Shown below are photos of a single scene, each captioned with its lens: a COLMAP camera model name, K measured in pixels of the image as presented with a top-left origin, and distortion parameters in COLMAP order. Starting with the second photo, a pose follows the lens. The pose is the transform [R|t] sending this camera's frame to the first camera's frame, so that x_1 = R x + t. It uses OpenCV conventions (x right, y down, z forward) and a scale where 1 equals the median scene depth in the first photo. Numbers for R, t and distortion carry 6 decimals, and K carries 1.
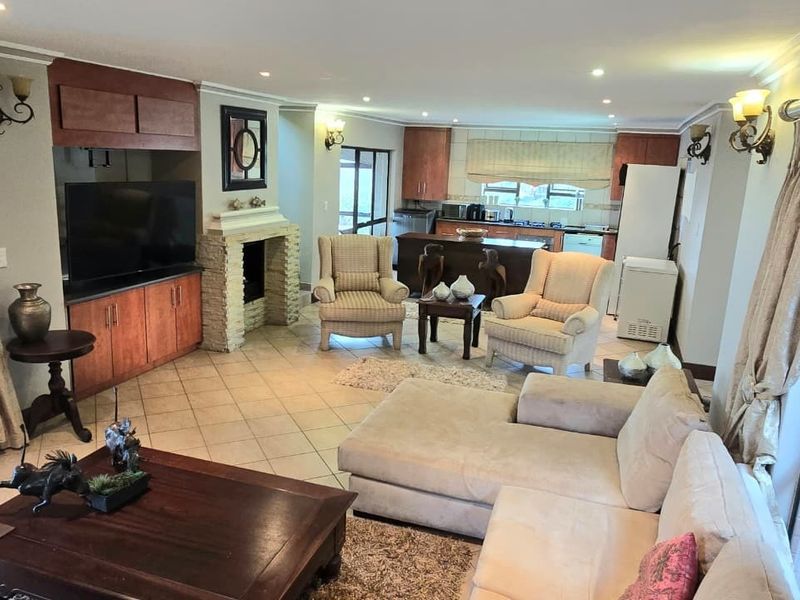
lens RADIAL K [[641.9, 0, 401.4], [0, 641.9, 298.6], [0, 0, 1]] dist [0.009961, 0.005771]
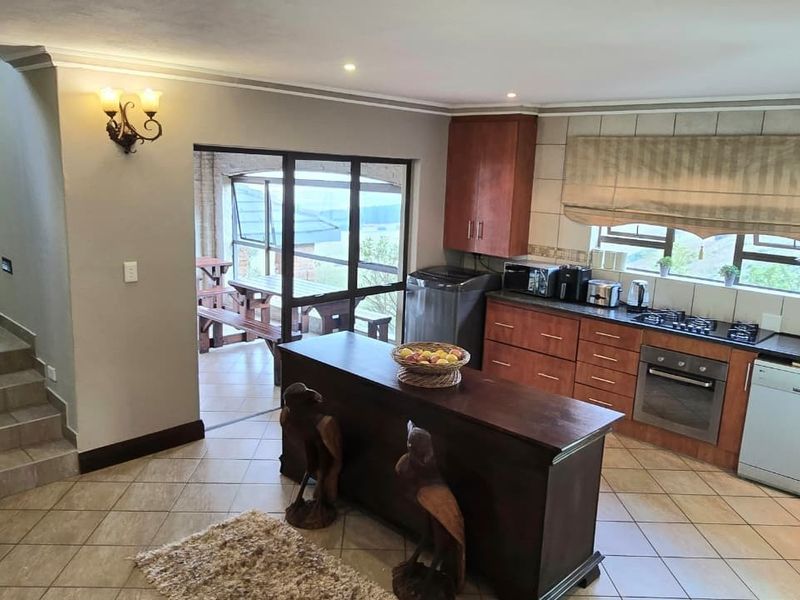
lens RADIAL K [[641.9, 0, 399.0], [0, 641.9, 300.4], [0, 0, 1]] dist [0.009961, 0.005771]
pose [[0.904077, 0.080706, -0.419680, 0.206001], [-0.094804, 0.995414, -0.012805, -0.104669], [0.416722, 0.051364, 0.907582, 0.506748]]
